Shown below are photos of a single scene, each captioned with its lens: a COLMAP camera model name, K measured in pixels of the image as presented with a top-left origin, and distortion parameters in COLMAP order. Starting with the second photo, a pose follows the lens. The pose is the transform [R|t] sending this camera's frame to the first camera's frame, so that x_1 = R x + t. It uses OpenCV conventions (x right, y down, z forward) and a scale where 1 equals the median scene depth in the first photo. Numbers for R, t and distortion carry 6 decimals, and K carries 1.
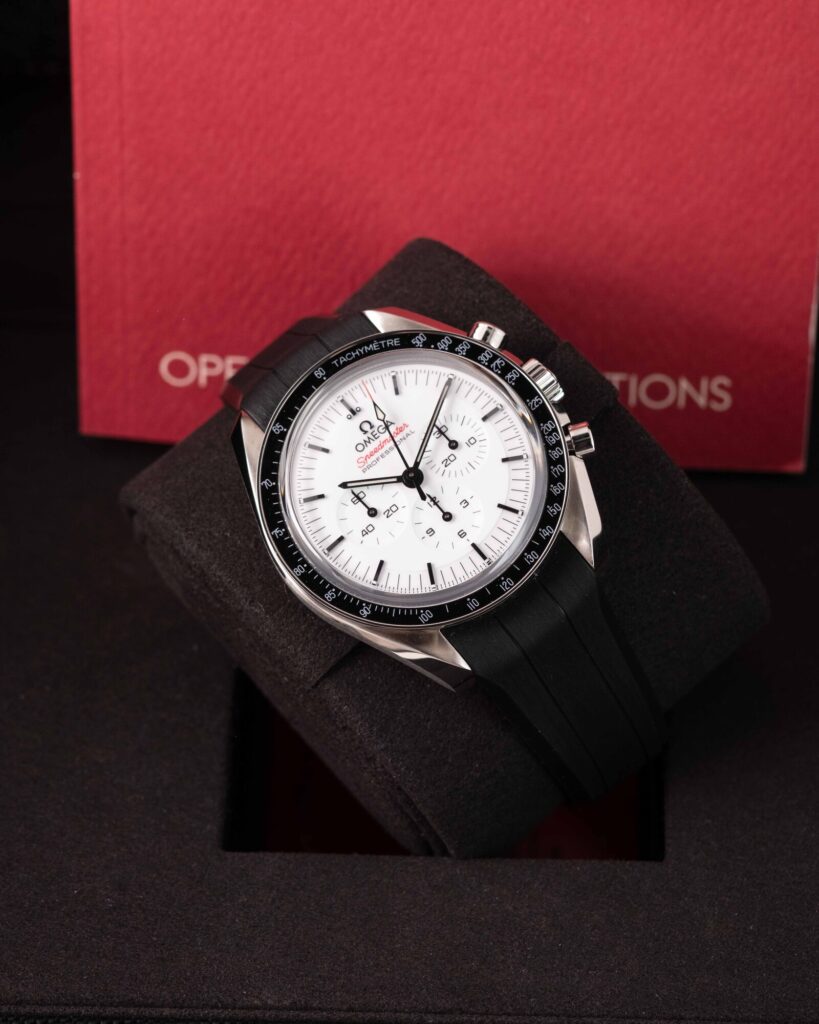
lens RADIAL K [[3847.5, 0, 409.5], [0, 3847.5, 512.0], [0, 0, 1]] dist [0.149152, -1.763302]
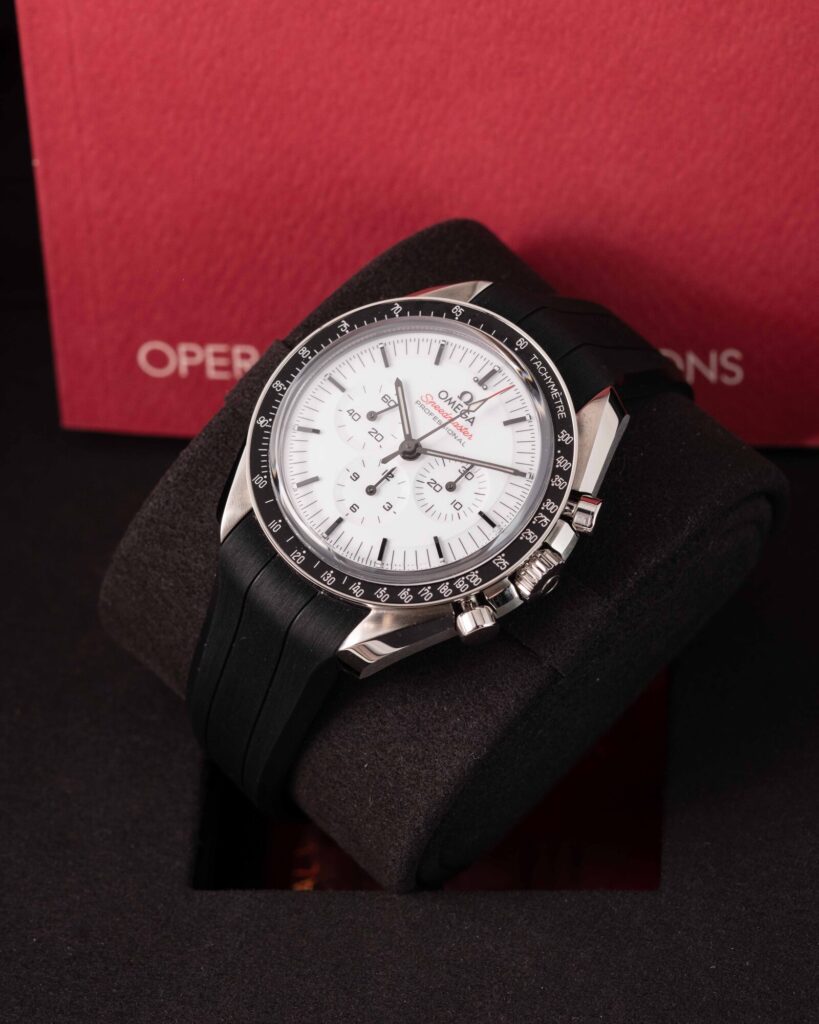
lens RADIAL K [[3847.5, 0, 409.5], [0, 3847.5, 512.0], [0, 0, 1]] dist [0.149152, -1.763302]
pose [[0.996479, -0.031137, -0.077846, 0.077542], [0.035766, 0.997630, 0.058789, -0.055522], [0.075831, -0.061367, 0.995231, 0.063946]]
